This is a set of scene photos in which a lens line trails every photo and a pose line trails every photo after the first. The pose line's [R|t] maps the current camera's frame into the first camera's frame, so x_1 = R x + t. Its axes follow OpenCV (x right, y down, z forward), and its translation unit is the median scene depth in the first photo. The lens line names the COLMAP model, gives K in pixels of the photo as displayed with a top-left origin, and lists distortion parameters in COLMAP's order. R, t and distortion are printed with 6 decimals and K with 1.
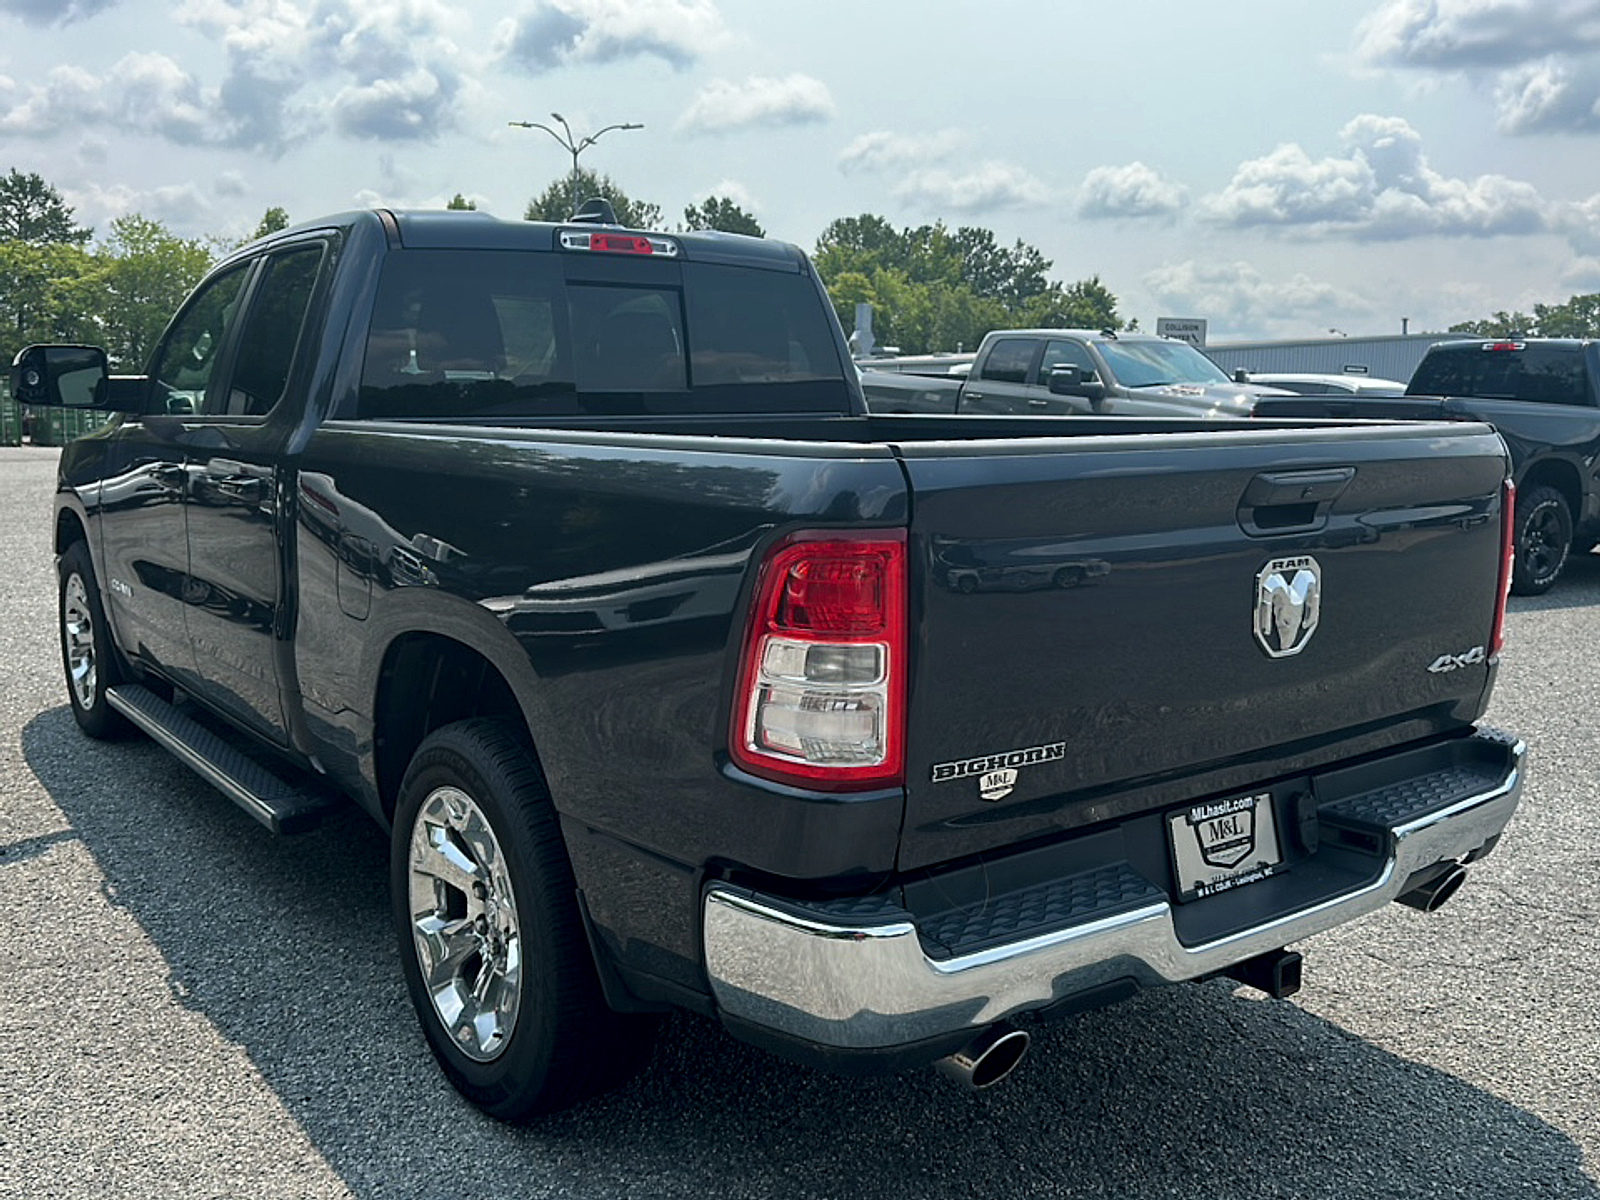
lens RADIAL K [[1423.8, 0, 805.8], [0, 1423.8, 611.0], [0, 0, 1]] dist [0.004083, -0.025058]
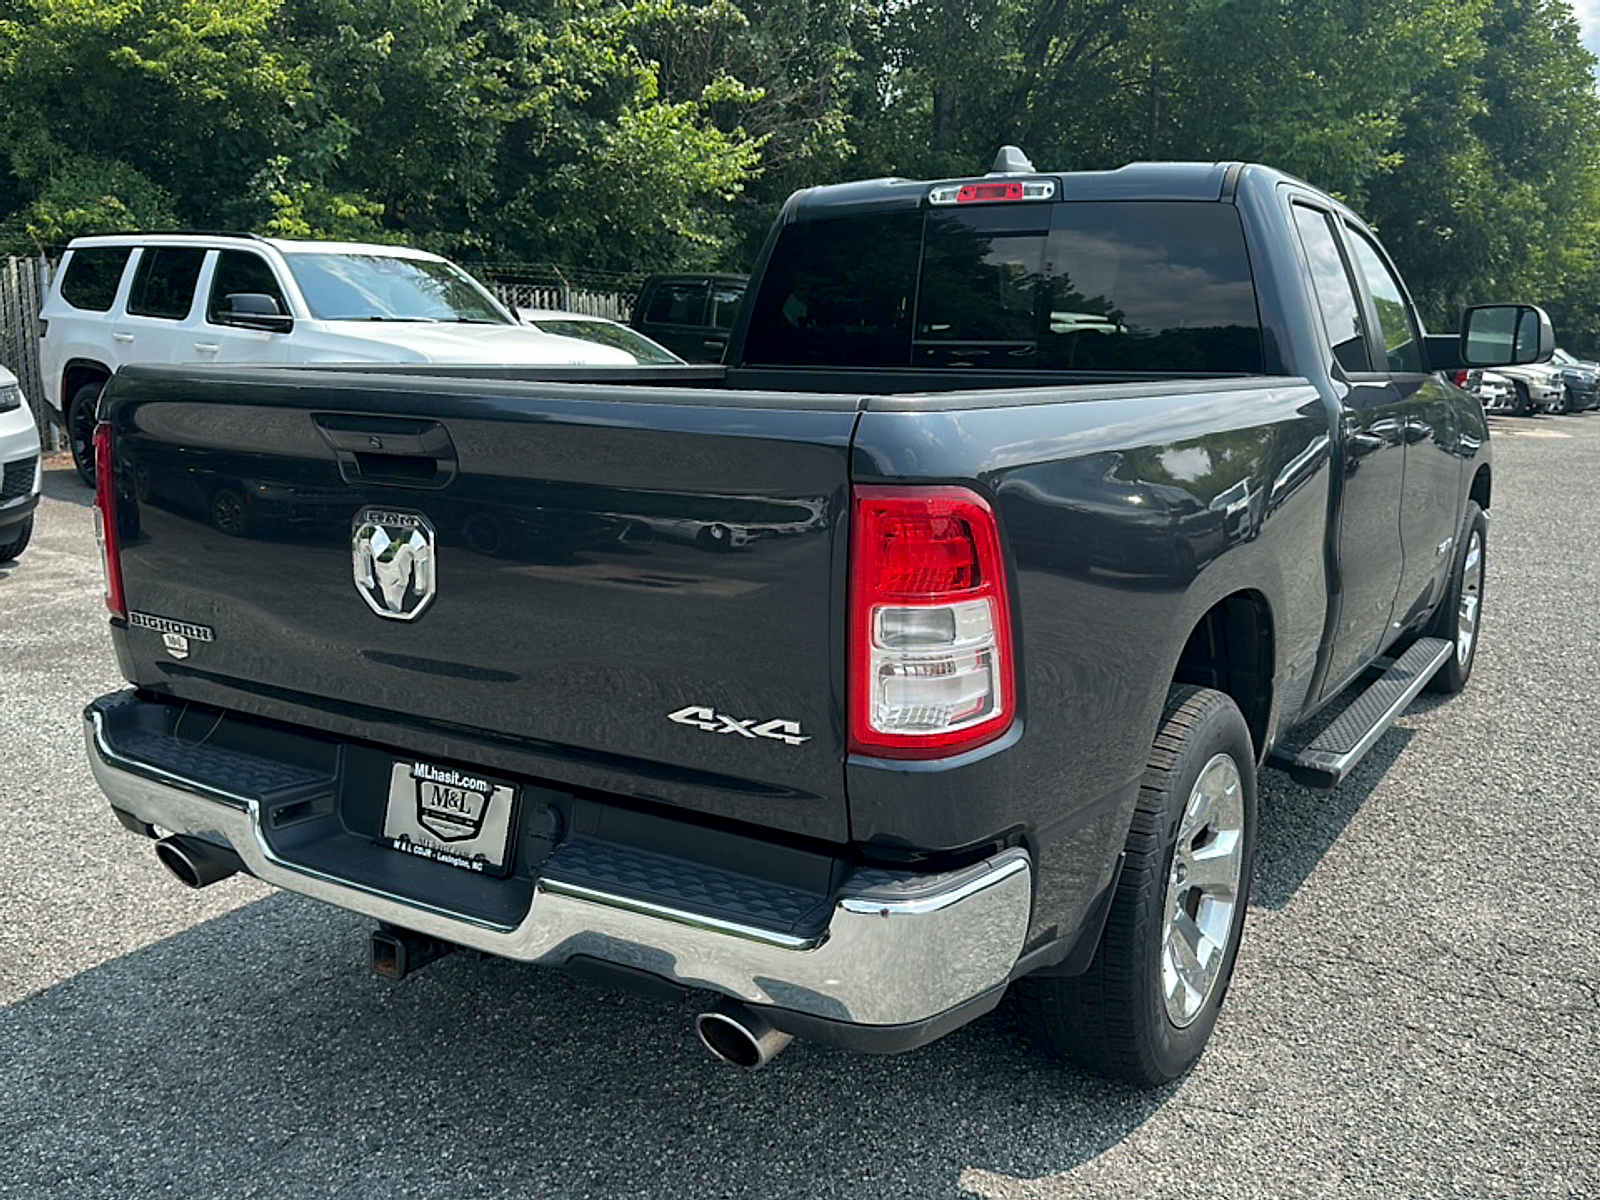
lens RADIAL K [[1423.8, 0, 803.7], [0, 1423.8, 588.8], [0, 0, 1]] dist [0.004083, -0.025058]
pose [[0.364812, 0.161114, -0.917036, 1.219188], [-0.148896, 0.982335, 0.113353, -0.126732], [0.919099, 0.095190, 0.382356, 0.835381]]
